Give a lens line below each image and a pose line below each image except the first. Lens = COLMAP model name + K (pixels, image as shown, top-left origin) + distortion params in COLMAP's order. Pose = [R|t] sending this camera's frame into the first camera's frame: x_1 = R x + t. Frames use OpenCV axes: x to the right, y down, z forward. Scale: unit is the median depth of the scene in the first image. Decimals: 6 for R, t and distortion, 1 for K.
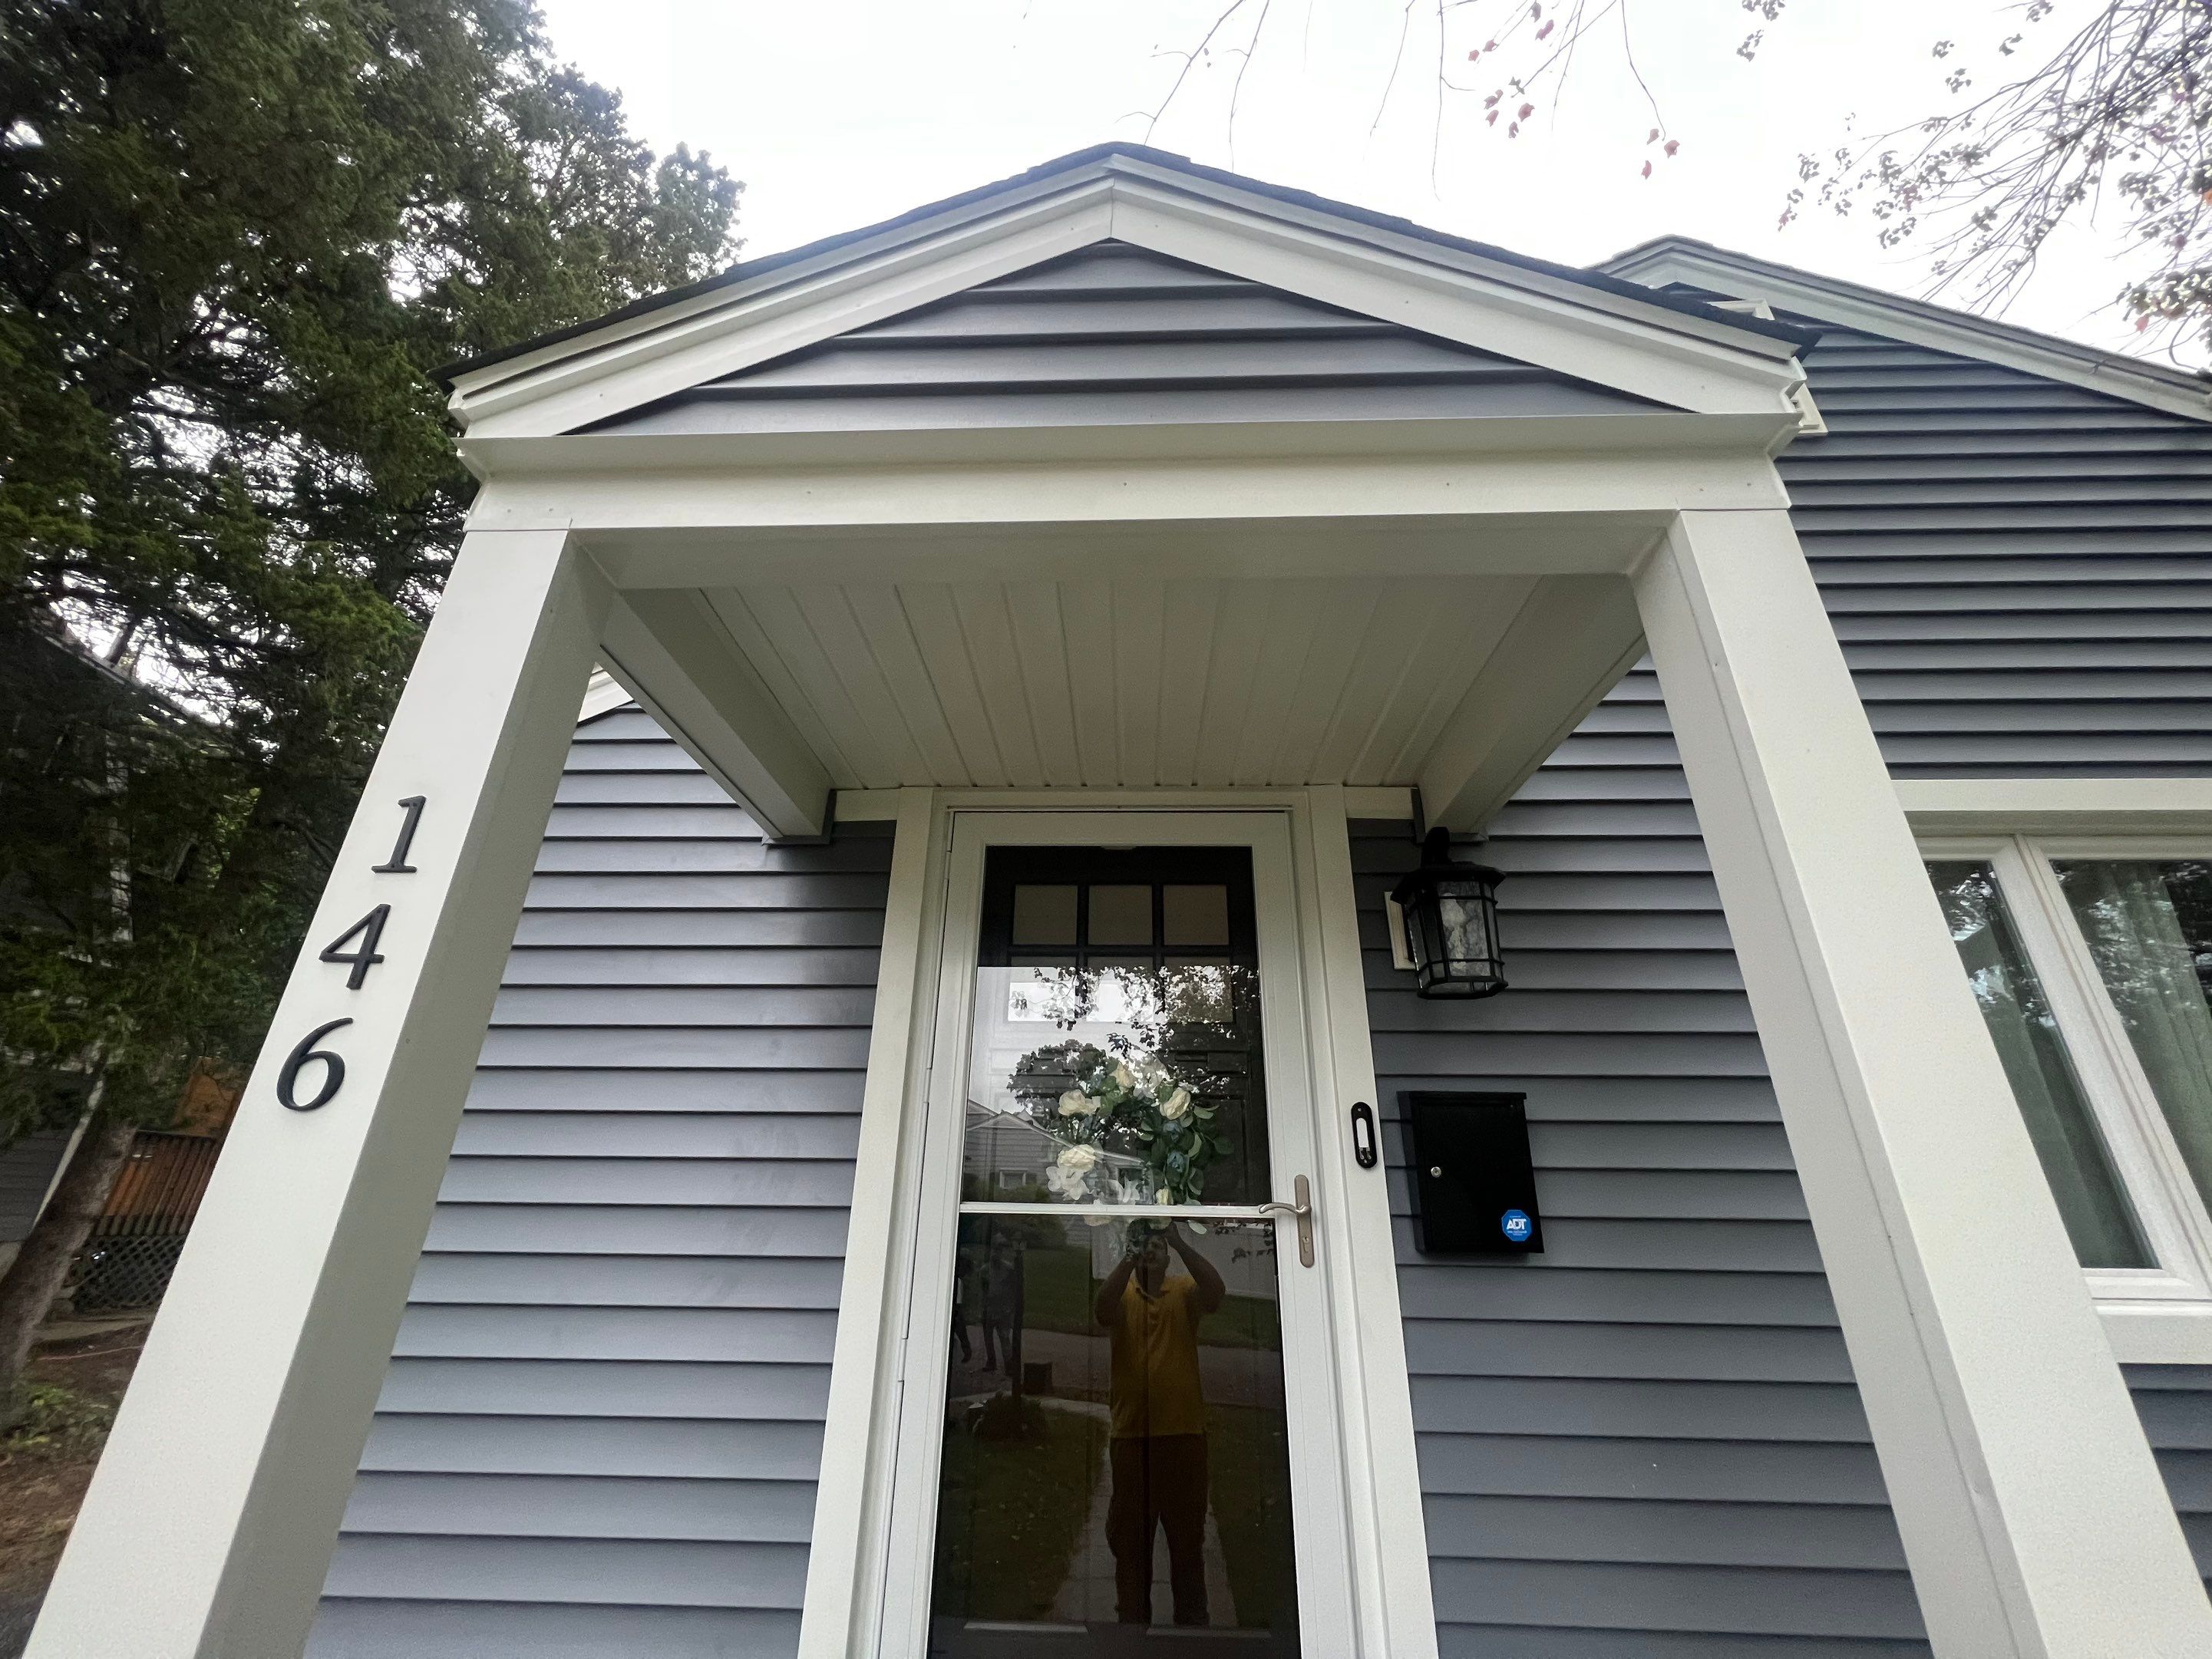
lens RADIAL K [[886.7, 0, 1101.4], [0, 886.7, 828.0], [0, 0, 1]] dist [-0.002801, -0.000324]
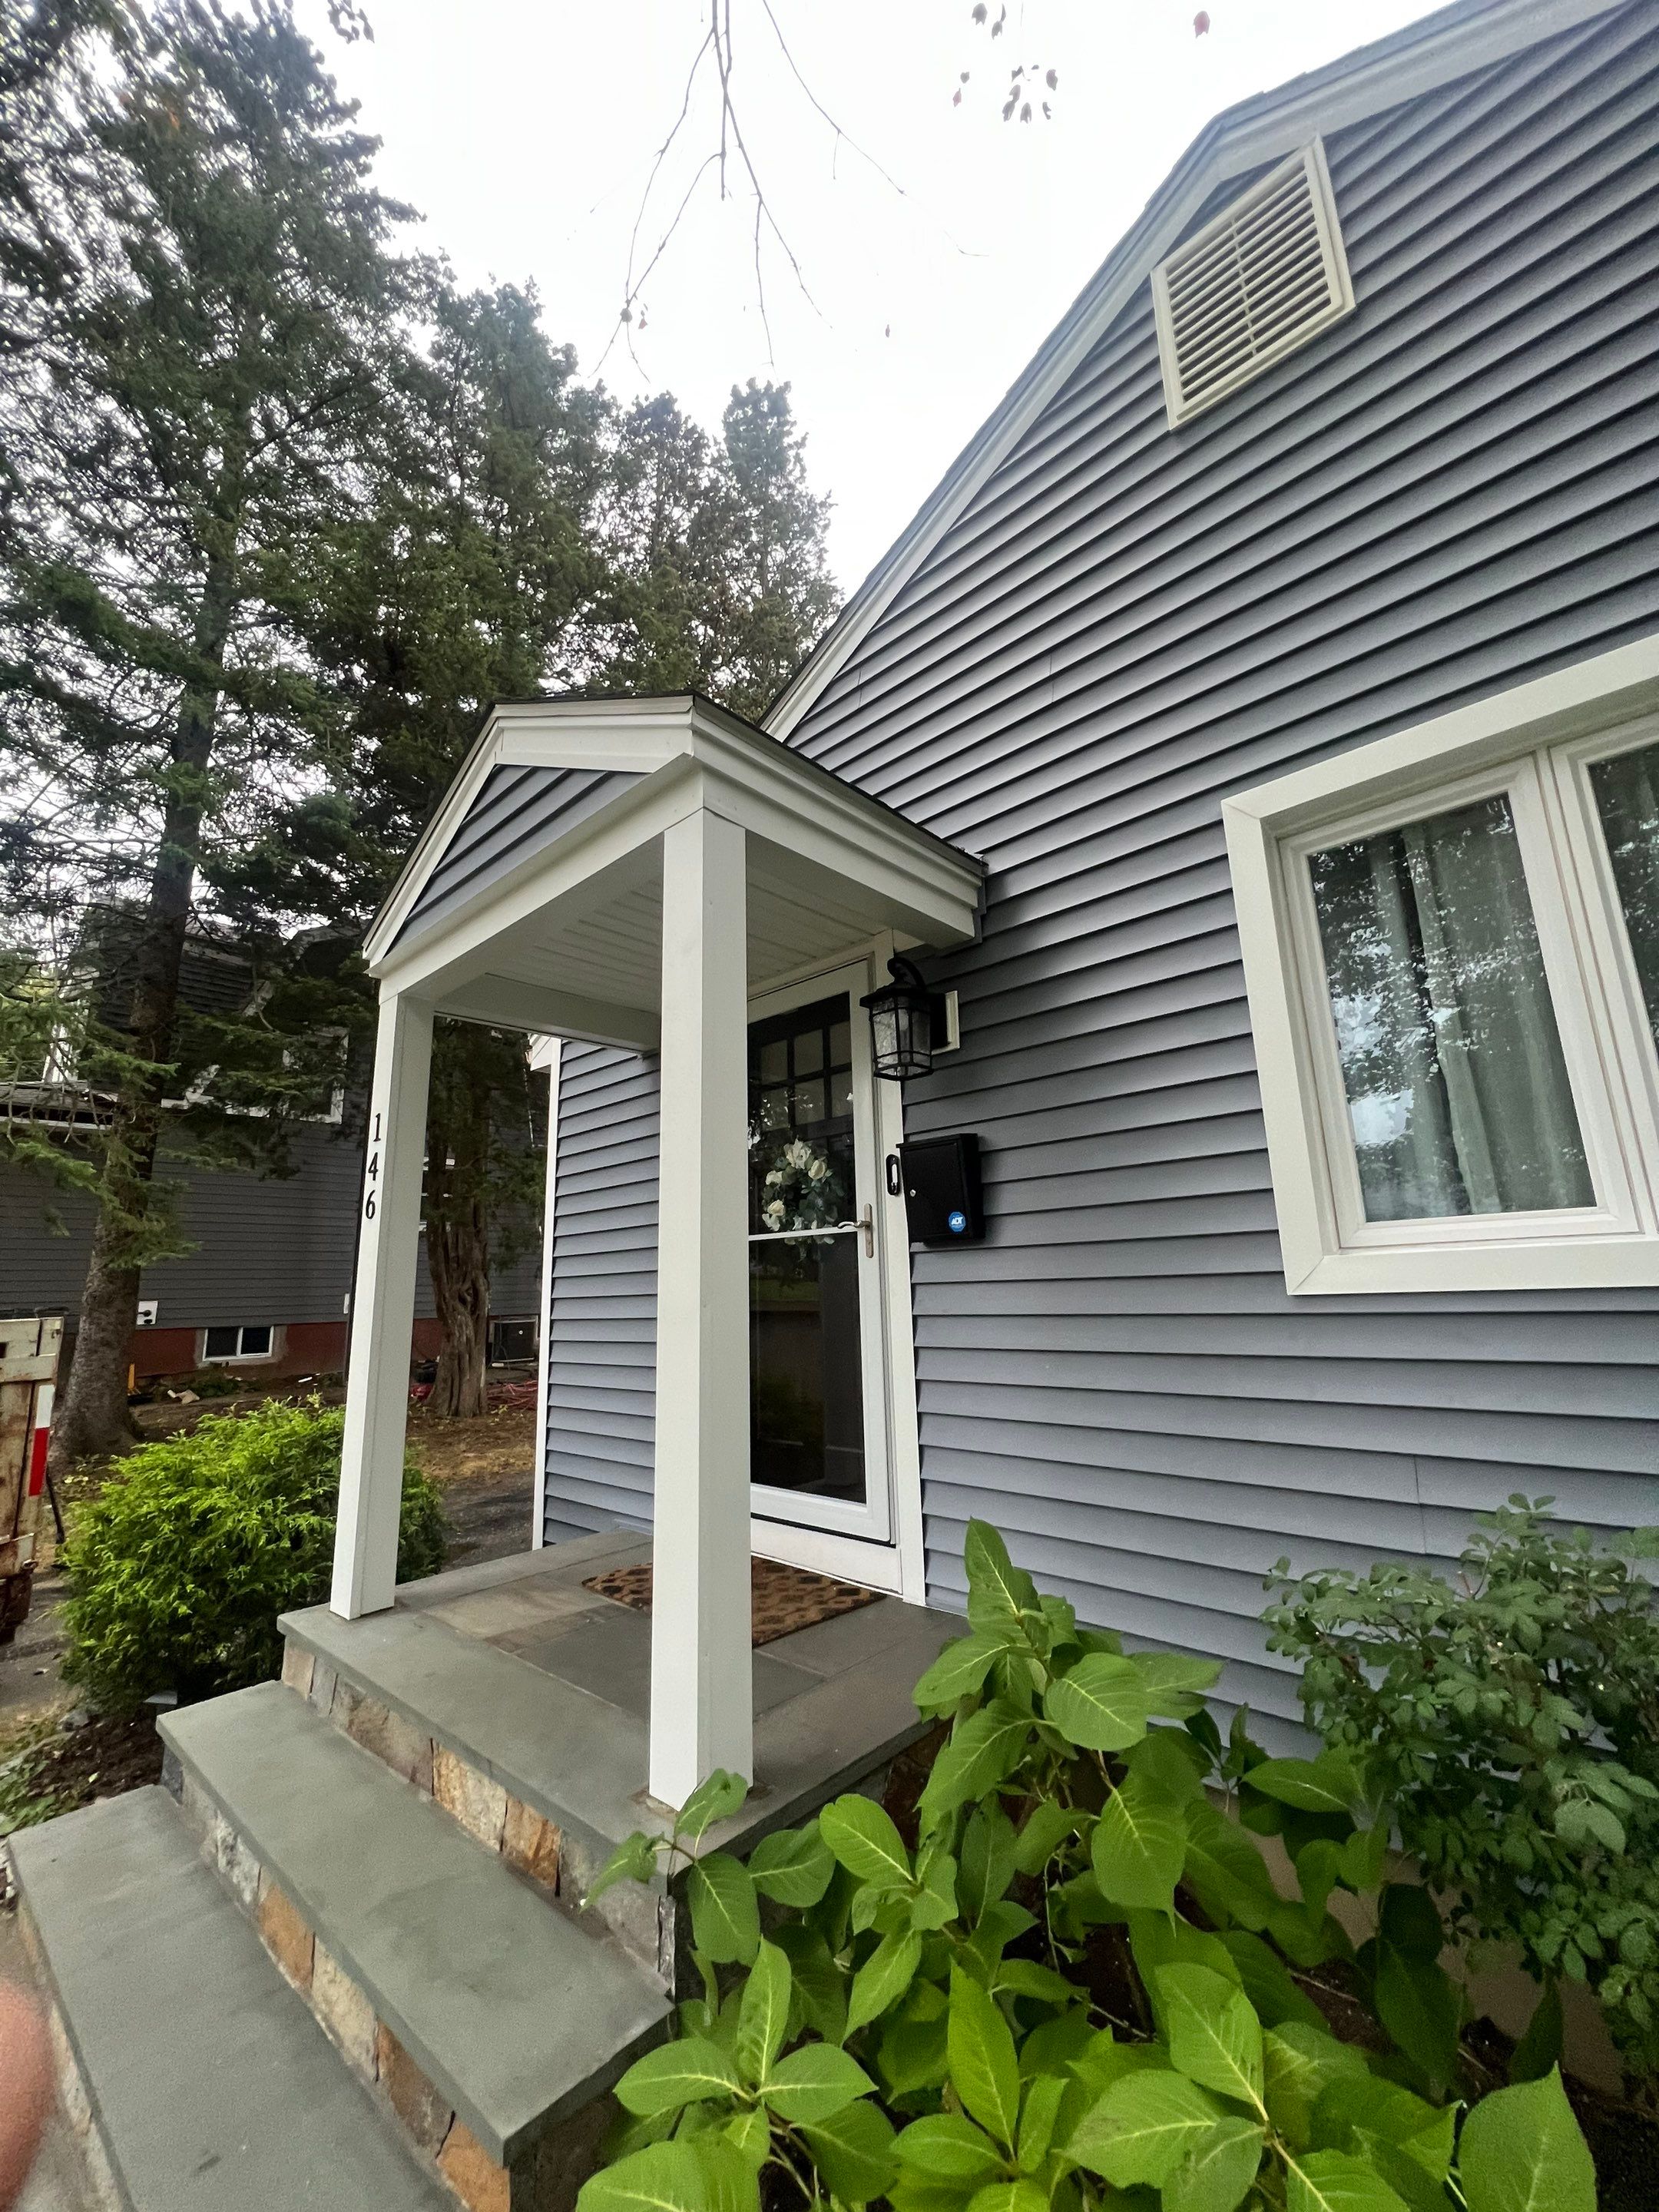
lens RADIAL K [[886.8, 0, 828.3], [0, 886.8, 1109.2], [0, 0, 1]] dist [-0.002801, -0.000324]
pose [[0.753933, -0.168773, -0.634902, 1.185079], [0.300339, 0.948077, 0.104625, 0.049086], [0.584278, -0.269566, 0.765476, -0.189725]]
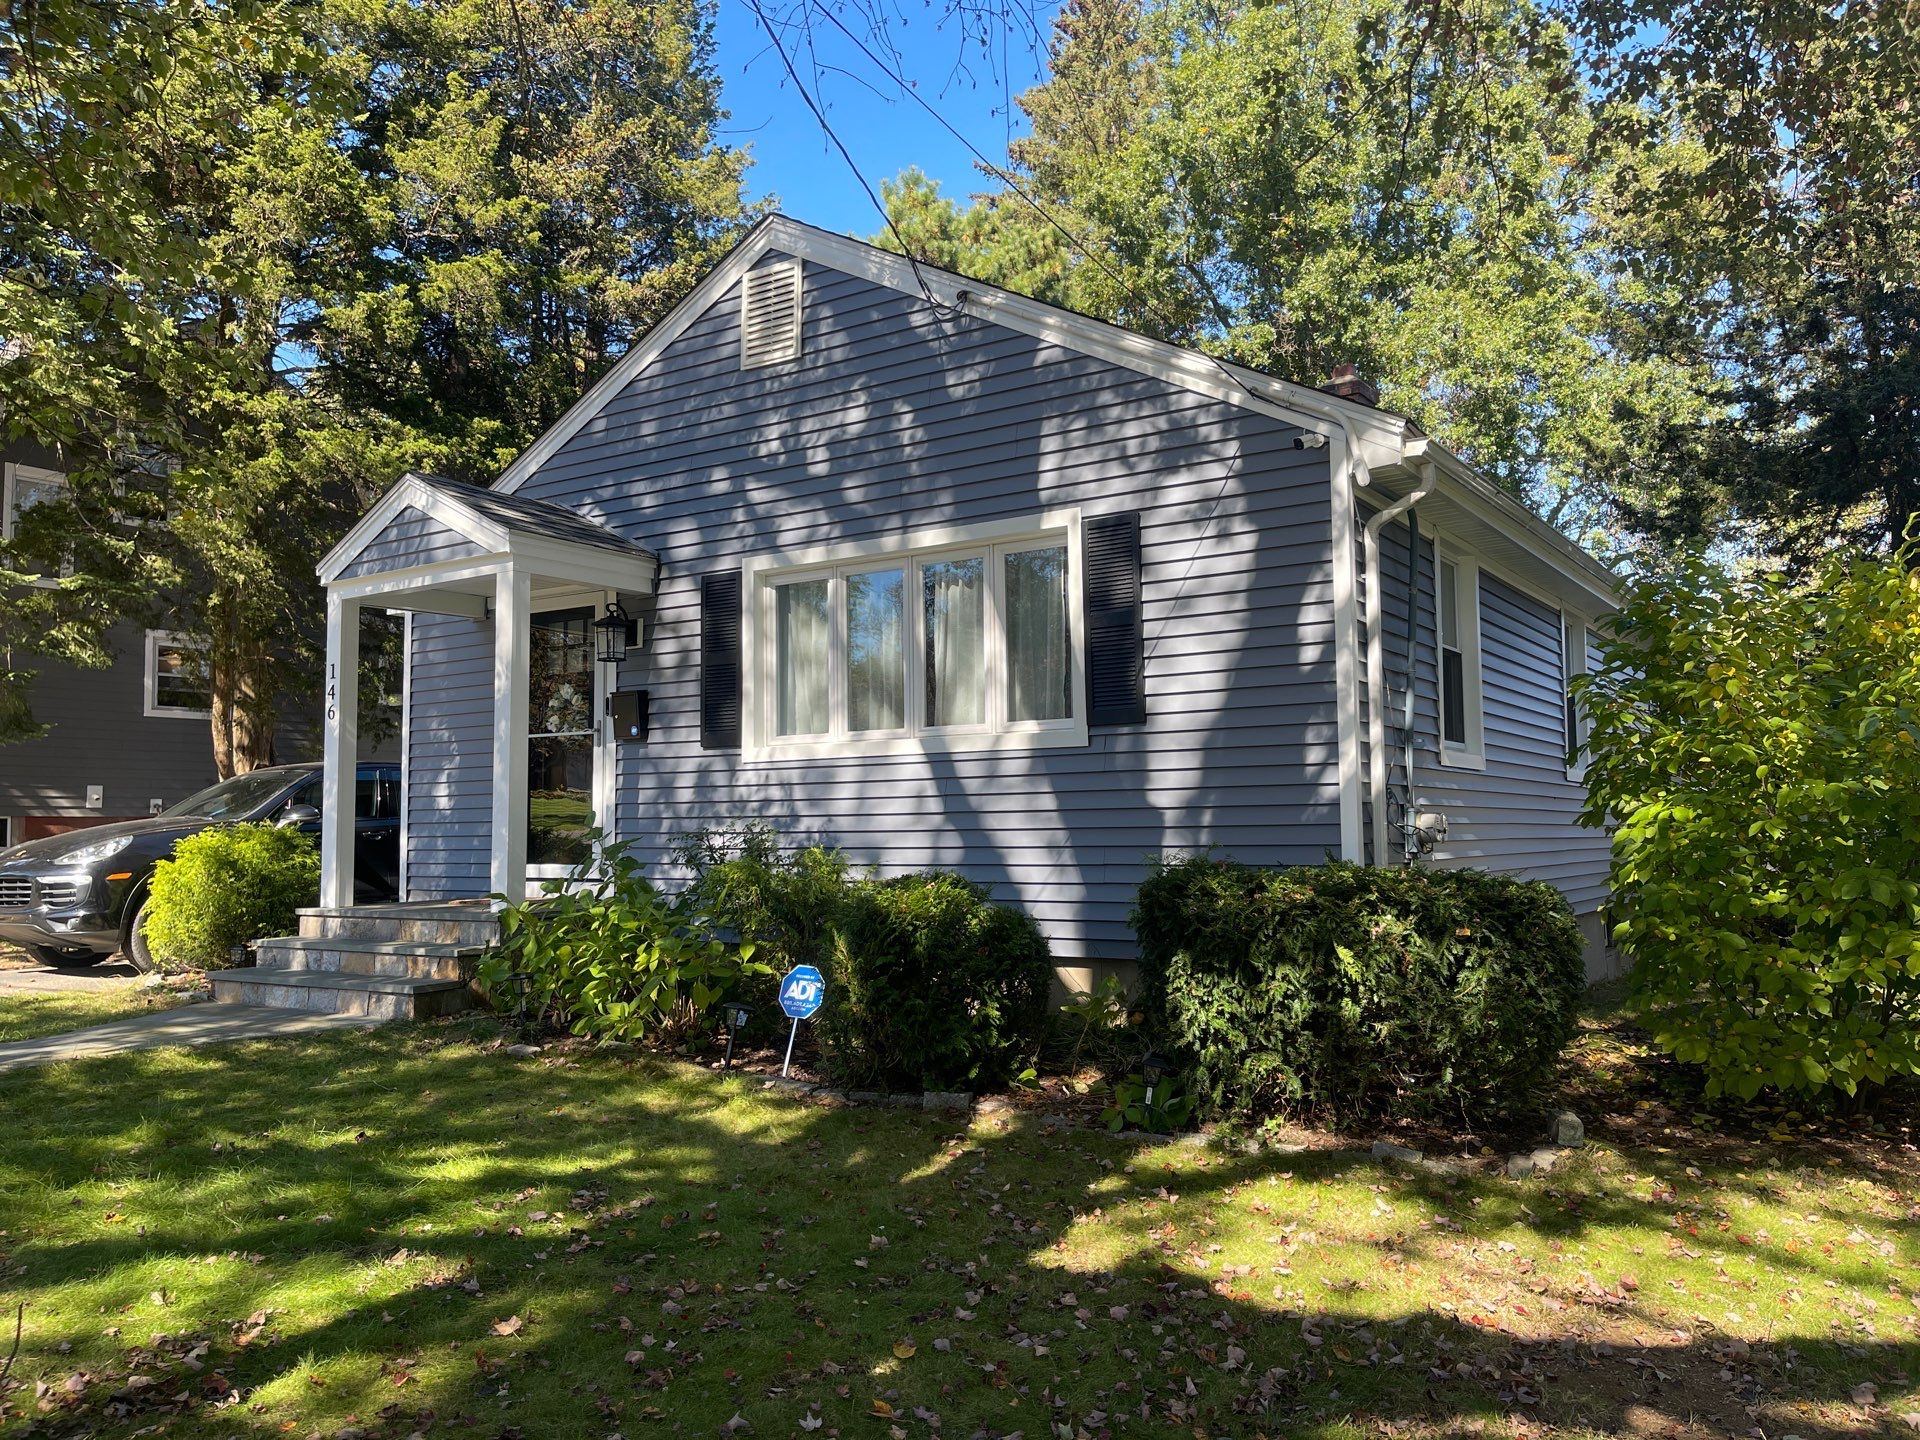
lens RADIAL K [[1467.3, 0, 959.6], [0, 1467.3, 724.7], [0, 0, 1]] dist [0.042527, -0.039548]
pose [[0.846177, -0.059720, -0.529545, 3.972663], [0.233368, 0.934878, 0.267473, -0.665349], [0.479087, -0.349908, 0.805009, -2.509544]]
